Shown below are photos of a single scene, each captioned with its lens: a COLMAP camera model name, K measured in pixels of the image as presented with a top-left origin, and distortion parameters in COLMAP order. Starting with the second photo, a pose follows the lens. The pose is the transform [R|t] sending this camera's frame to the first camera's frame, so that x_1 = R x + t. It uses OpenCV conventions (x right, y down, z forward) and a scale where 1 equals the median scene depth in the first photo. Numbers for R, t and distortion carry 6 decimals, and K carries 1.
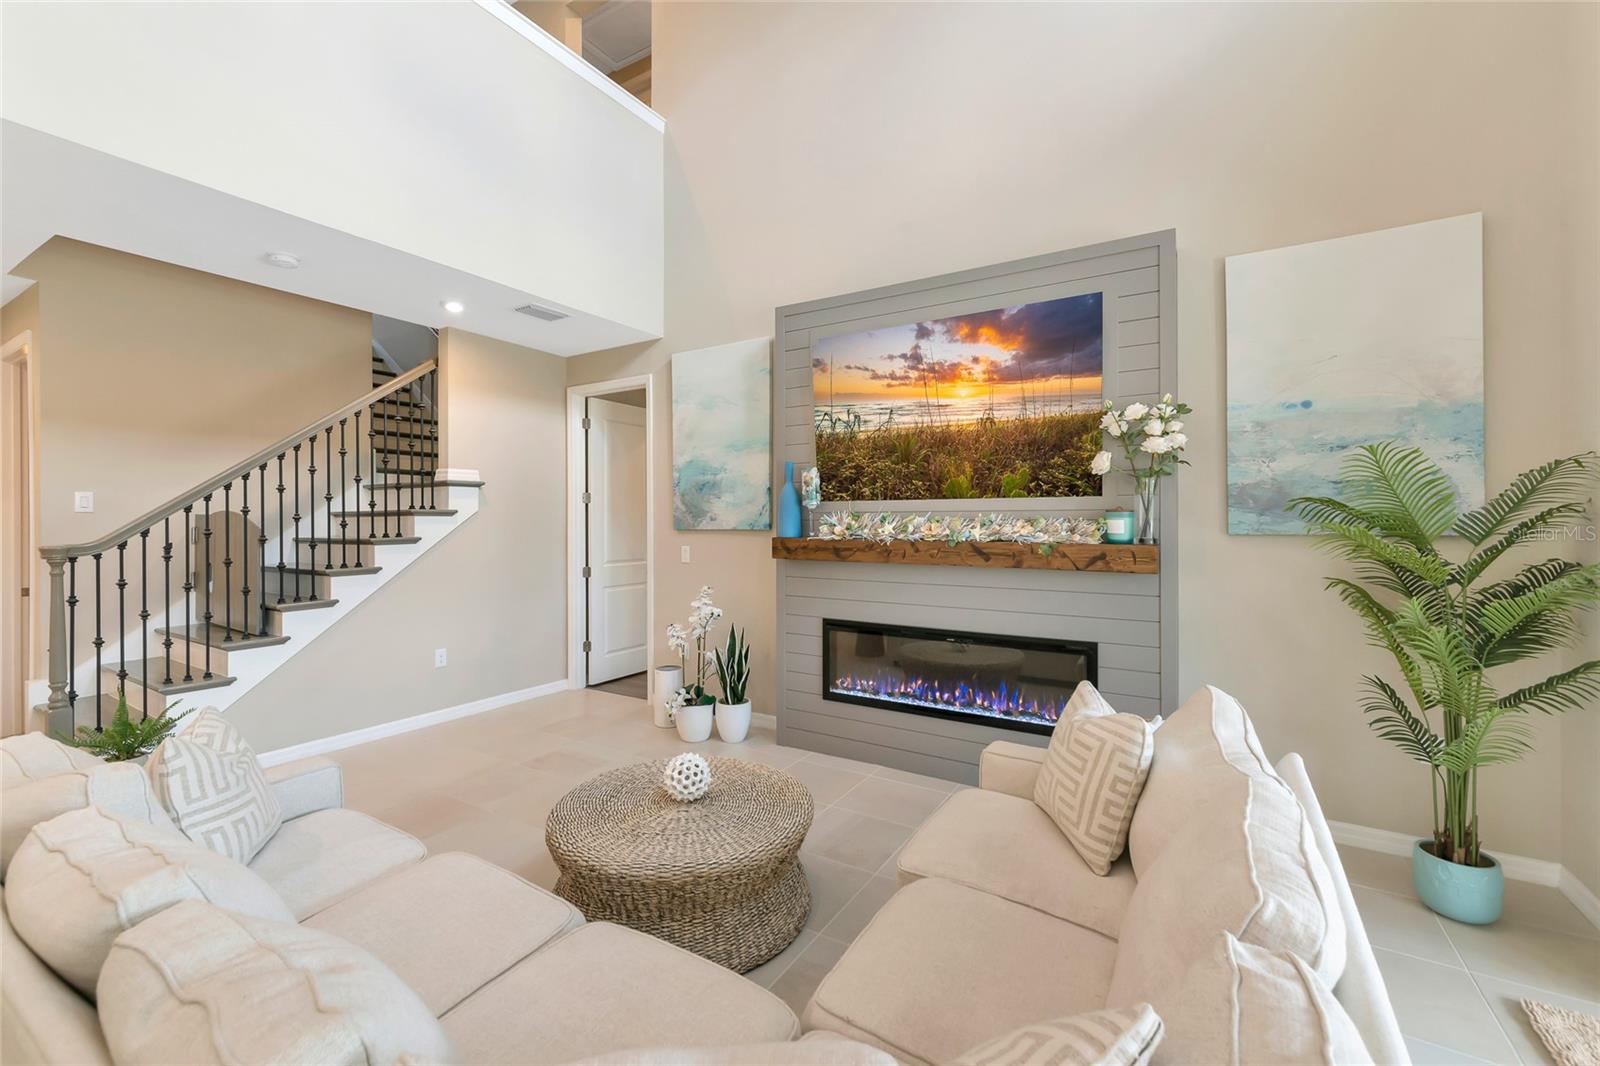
lens RADIAL K [[665.6, 0, 796.7], [0, 665.6, 521.4], [0, 0, 1]] dist [-0.004341, -0.000129]
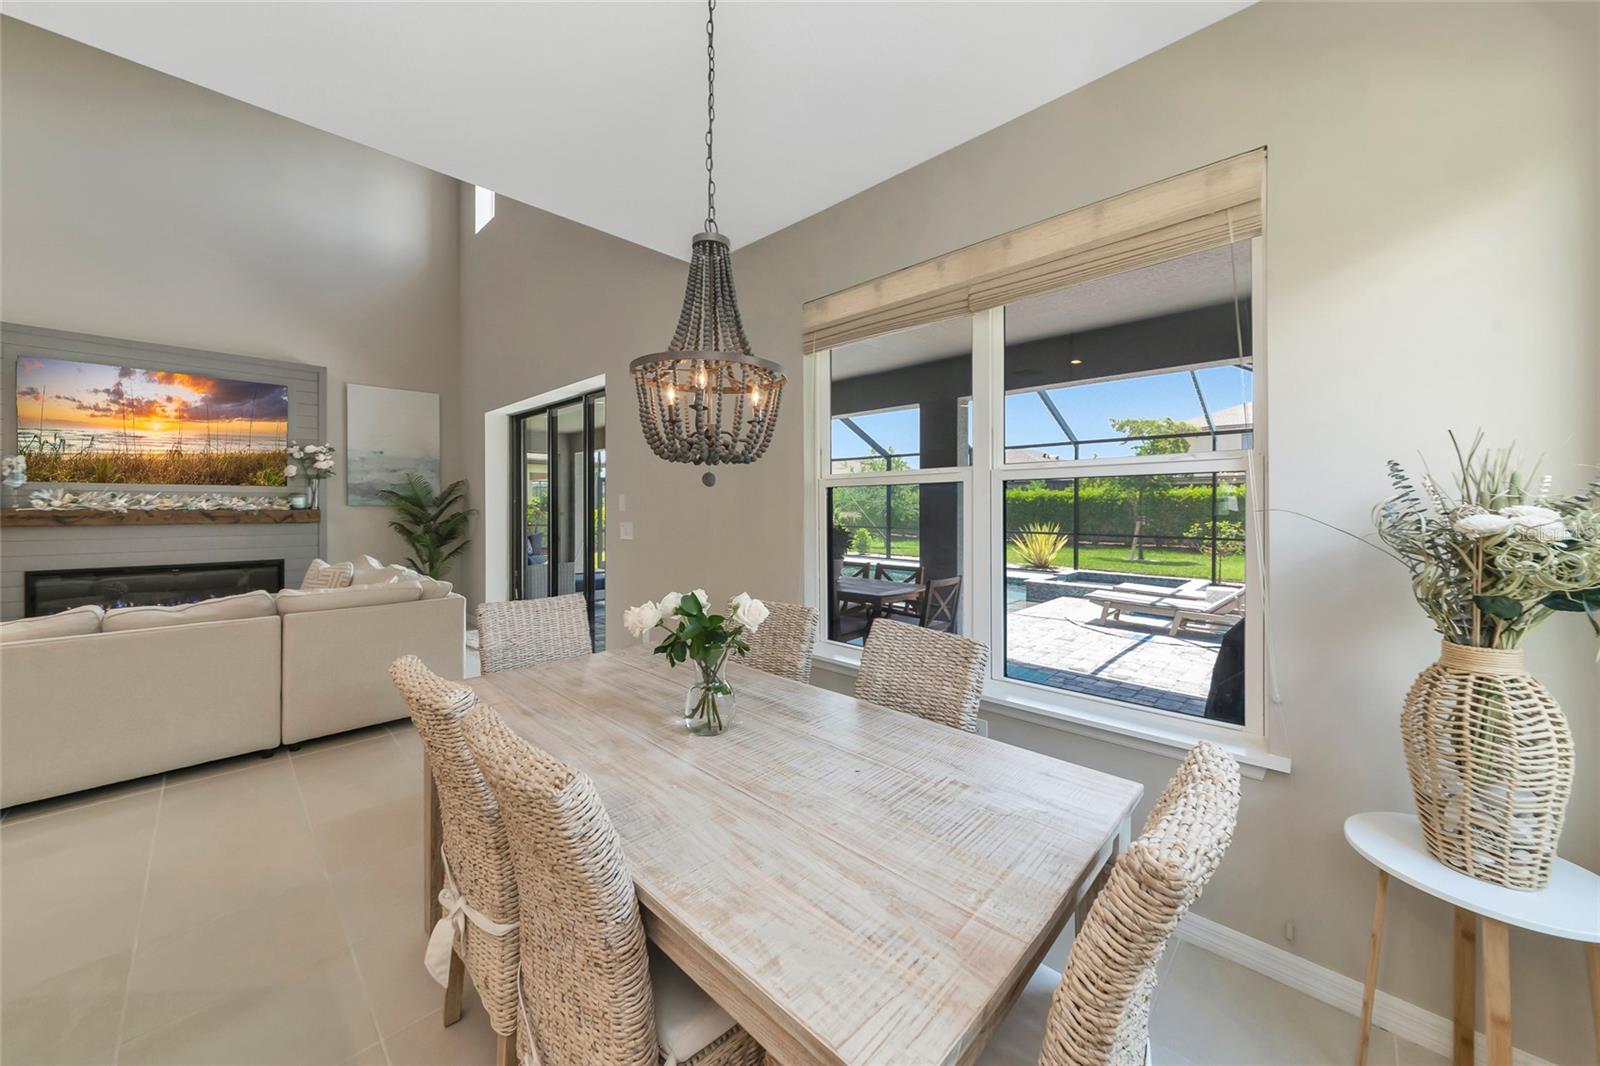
lens RADIAL K [[560.7, 0, 775.5], [0, 560.7, 512.4], [0, 0, 1]] dist [0.000526, 0.001322]
pose [[0.220030, -0.011880, 0.975421, -0.736517], [-0.003180, 0.999912, 0.012895, 0.011899], [-0.975488, -0.005939, 0.219973, -0.693327]]
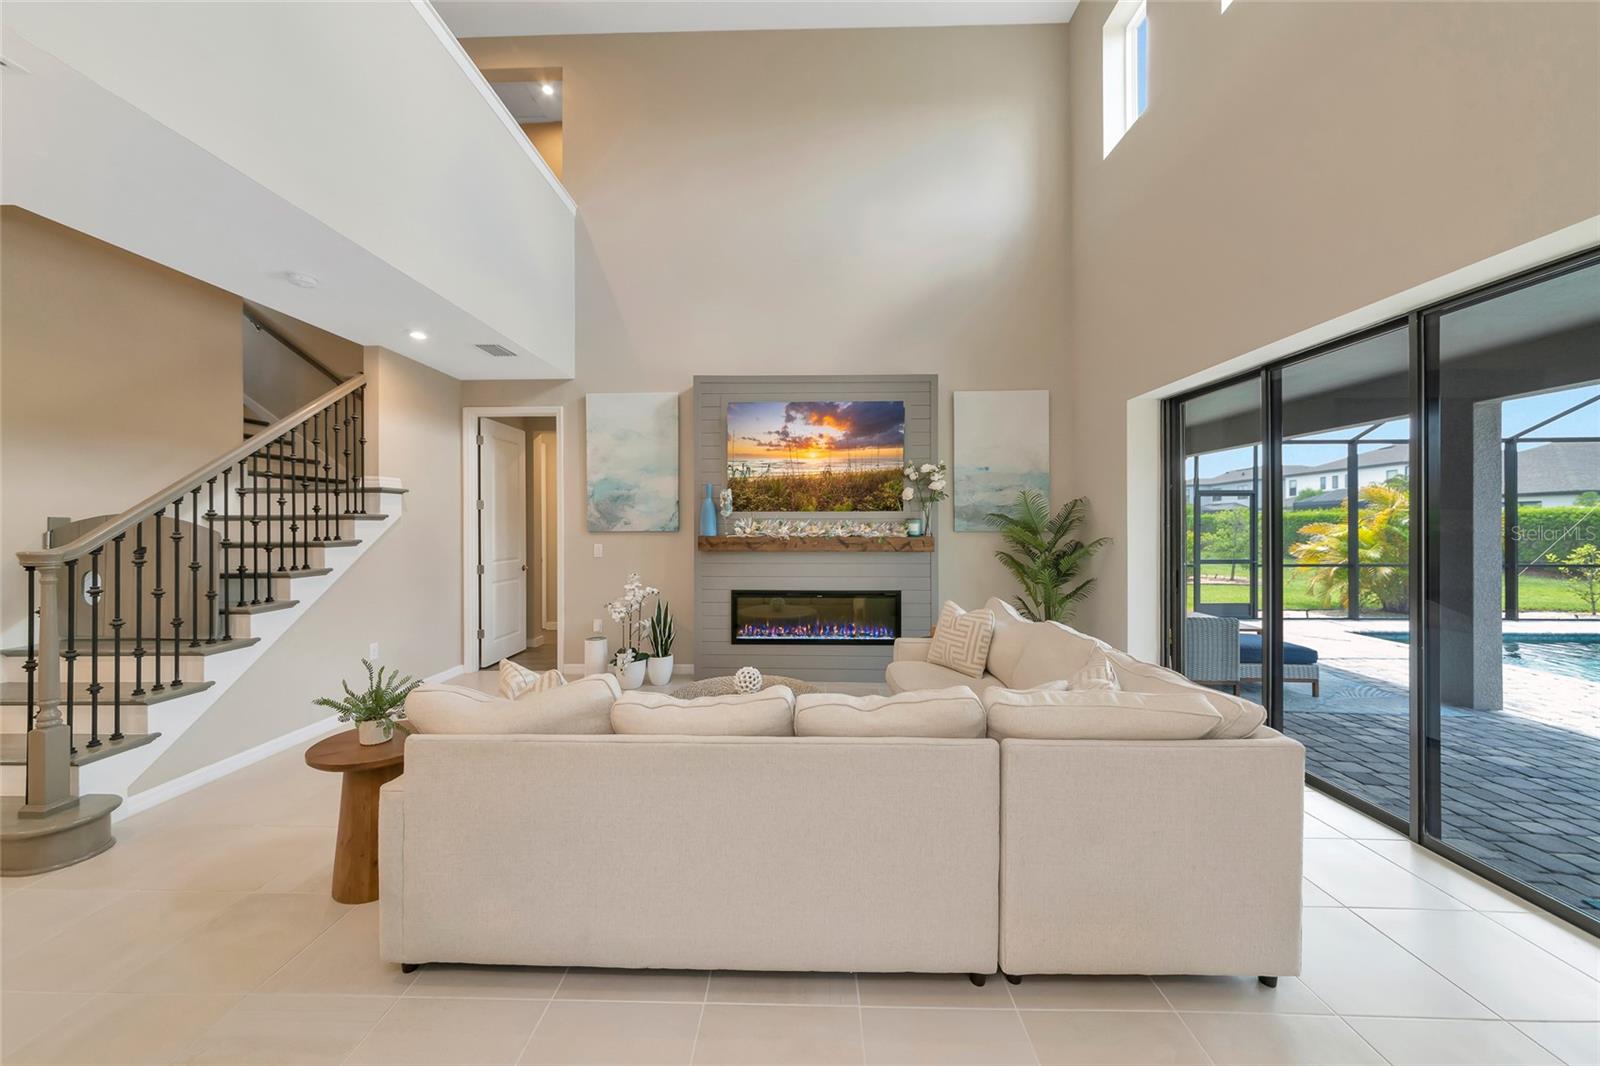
lens RADIAL K [[560.7, 0, 795.6], [0, 560.7, 525.0], [0, 0, 1]] dist [0.000526, 0.001322]
pose [[0.860818, -0.000366, 0.508912, -0.492909], [0.000754, 1.000000, -0.000556, 0.000816], [-0.508912, 0.000863, 0.860818, -0.159188]]
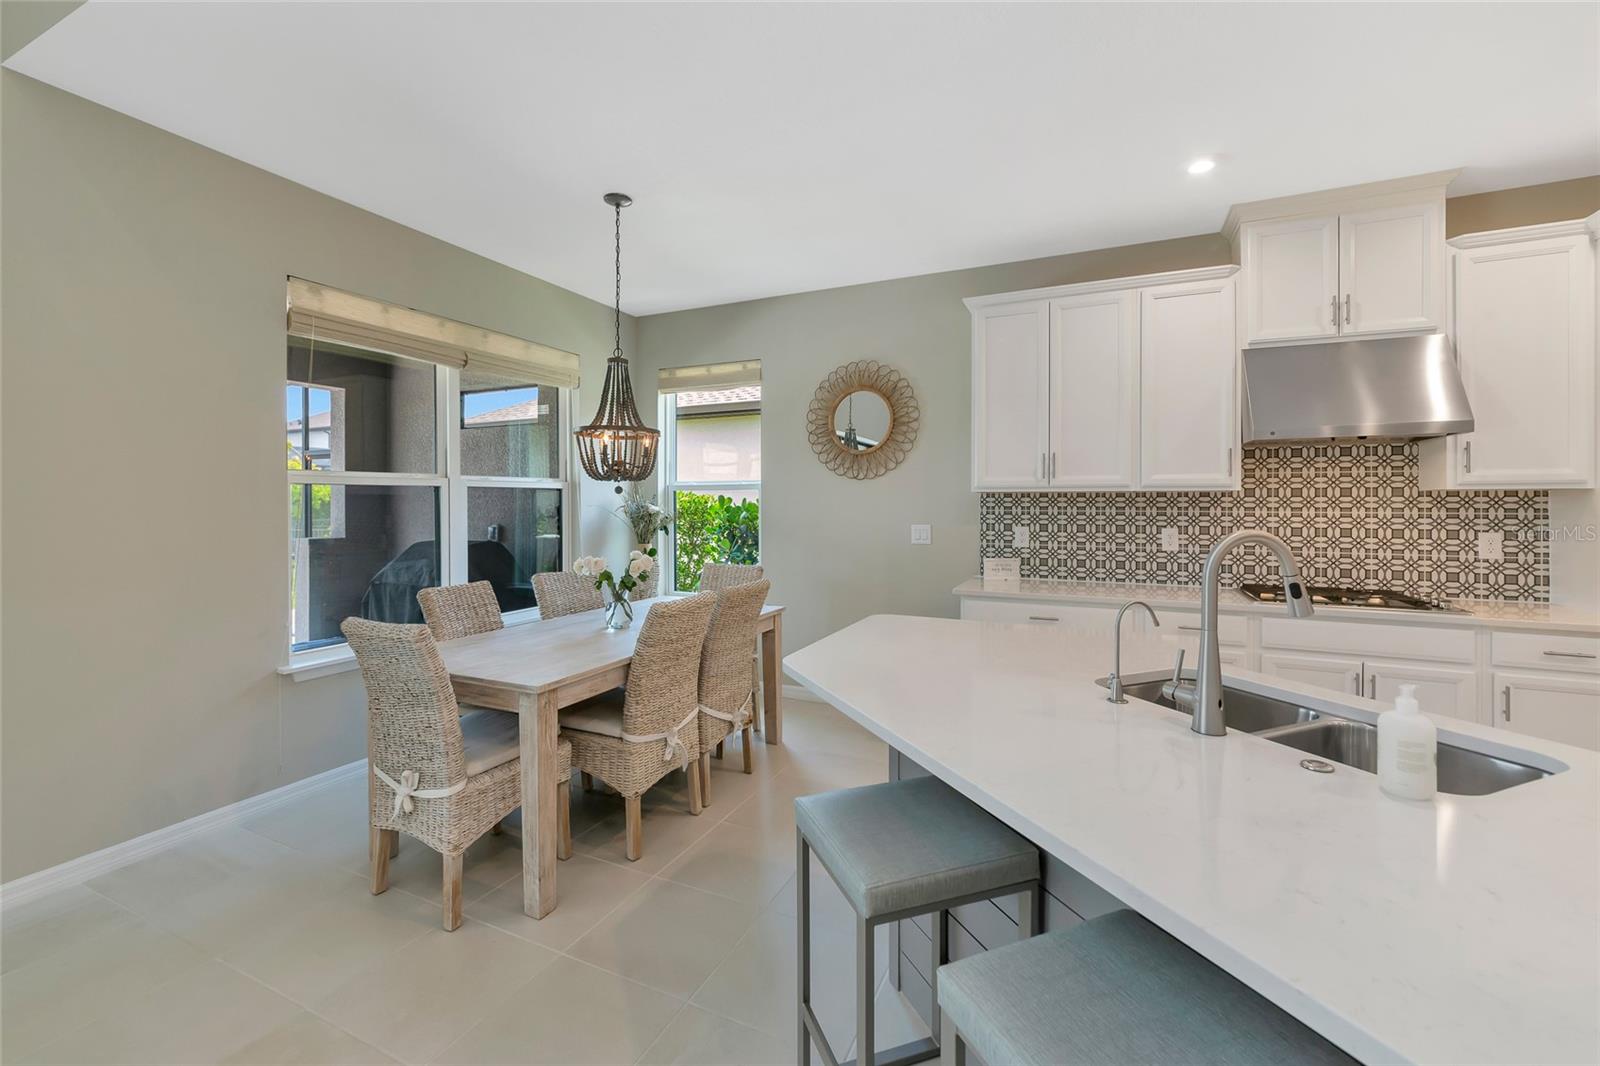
lens RADIAL K [[634.2, 0, 798.4], [0, 634.2, 506.1], [0, 0, 1]] dist [-0.004908, 0.000665]
pose [[-0.990904, 0.012471, -0.133989, -0.500508], [0.009836, 0.999745, 0.020313, 0.001632], [0.134209, 0.018811, -0.990775, 0.209592]]
